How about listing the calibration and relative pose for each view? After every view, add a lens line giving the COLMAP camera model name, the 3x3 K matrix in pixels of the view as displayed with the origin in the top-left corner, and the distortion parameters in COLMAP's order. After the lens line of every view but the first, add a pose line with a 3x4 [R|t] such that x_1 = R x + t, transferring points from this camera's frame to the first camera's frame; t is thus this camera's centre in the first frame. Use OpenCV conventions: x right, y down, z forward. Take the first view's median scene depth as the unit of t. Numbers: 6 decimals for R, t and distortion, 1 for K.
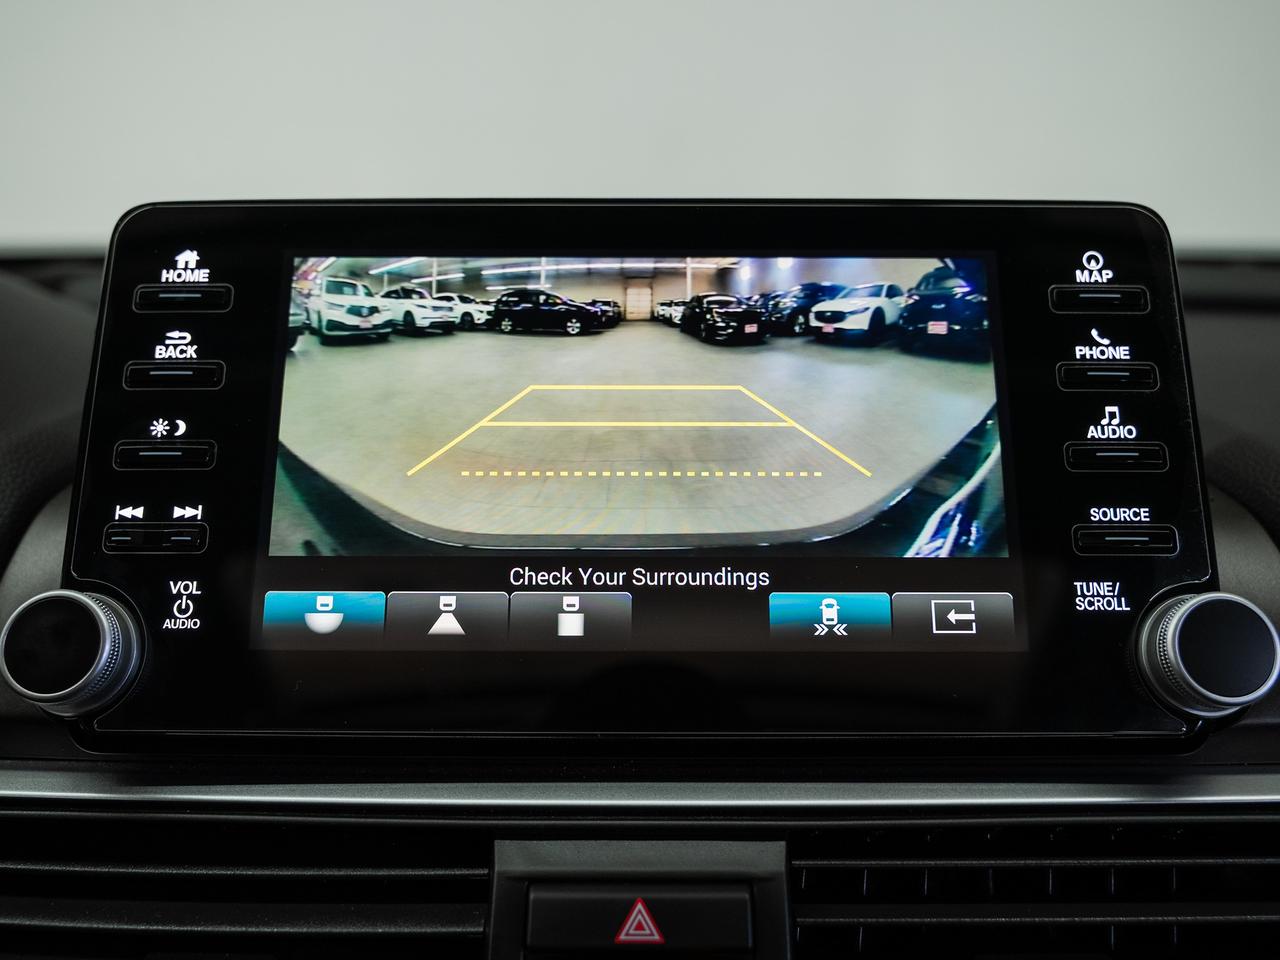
lens RADIAL K [[1257.9, 0, 647.9], [0, 1257.9, 488.8], [0, 0, 1]] dist [0.009588, 0.000000]
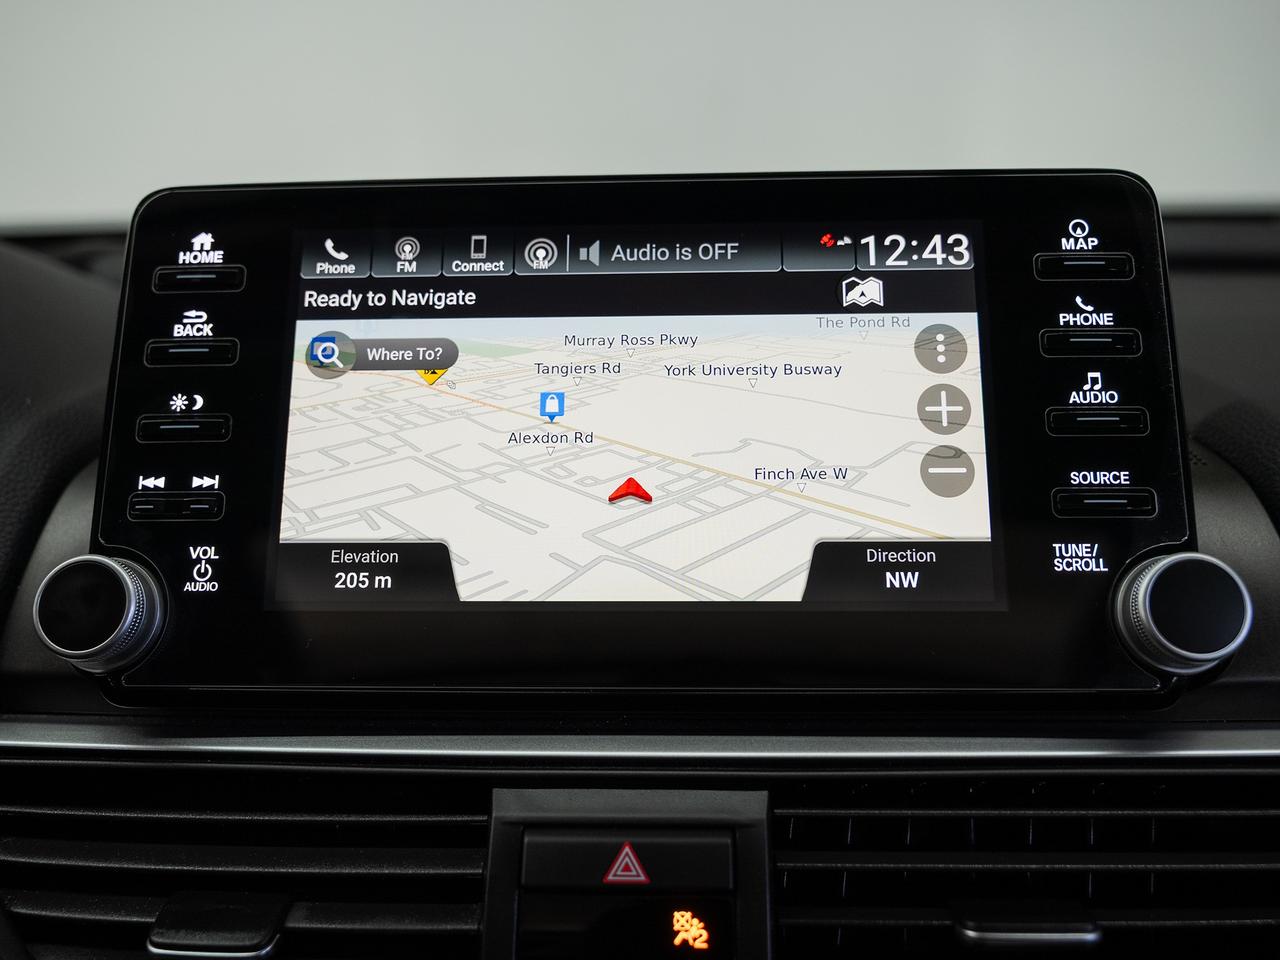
lens RADIAL K [[1332.1, 0, 630.8], [0, 1332.1, 486.2], [0, 0, 1]] dist [0.012037, 0.000000]
pose [[0.998603, -0.006754, -0.052411, 0.052462], [0.007734, 0.999798, 0.018529, 0.004205], [0.052275, -0.018909, 0.998454, -0.105458]]
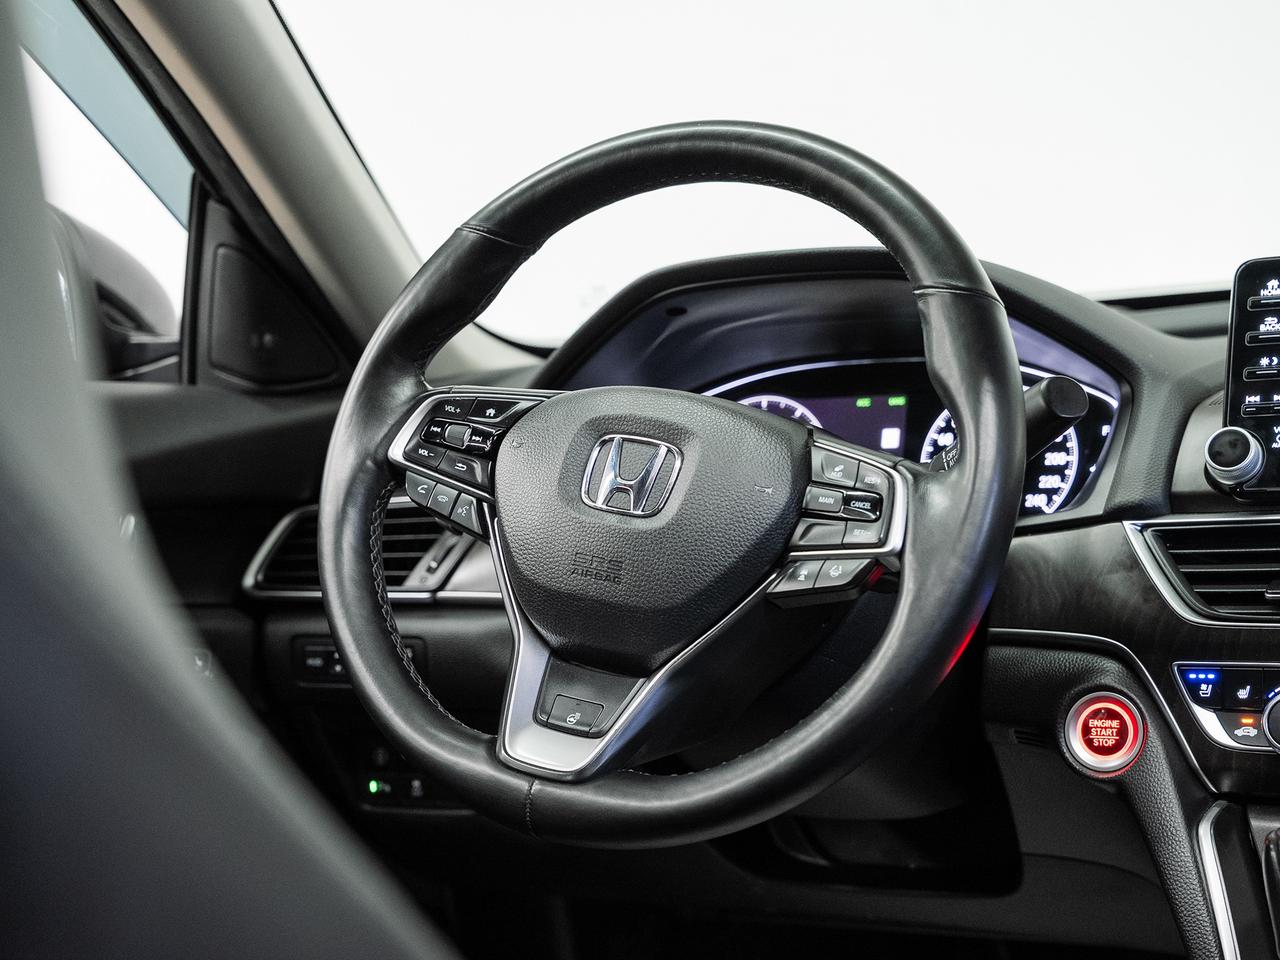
lens RADIAL K [[2263.1, 0, 634.9], [0, 2263.1, 489.6], [0, 0, 1]] dist [0.050702, 0.000000]
pose [[0.897099, -0.027964, -0.440945, 0.364569], [-0.029092, 0.992091, -0.122104, 0.702550], [0.440872, 0.122367, 0.889190, -3.015183]]
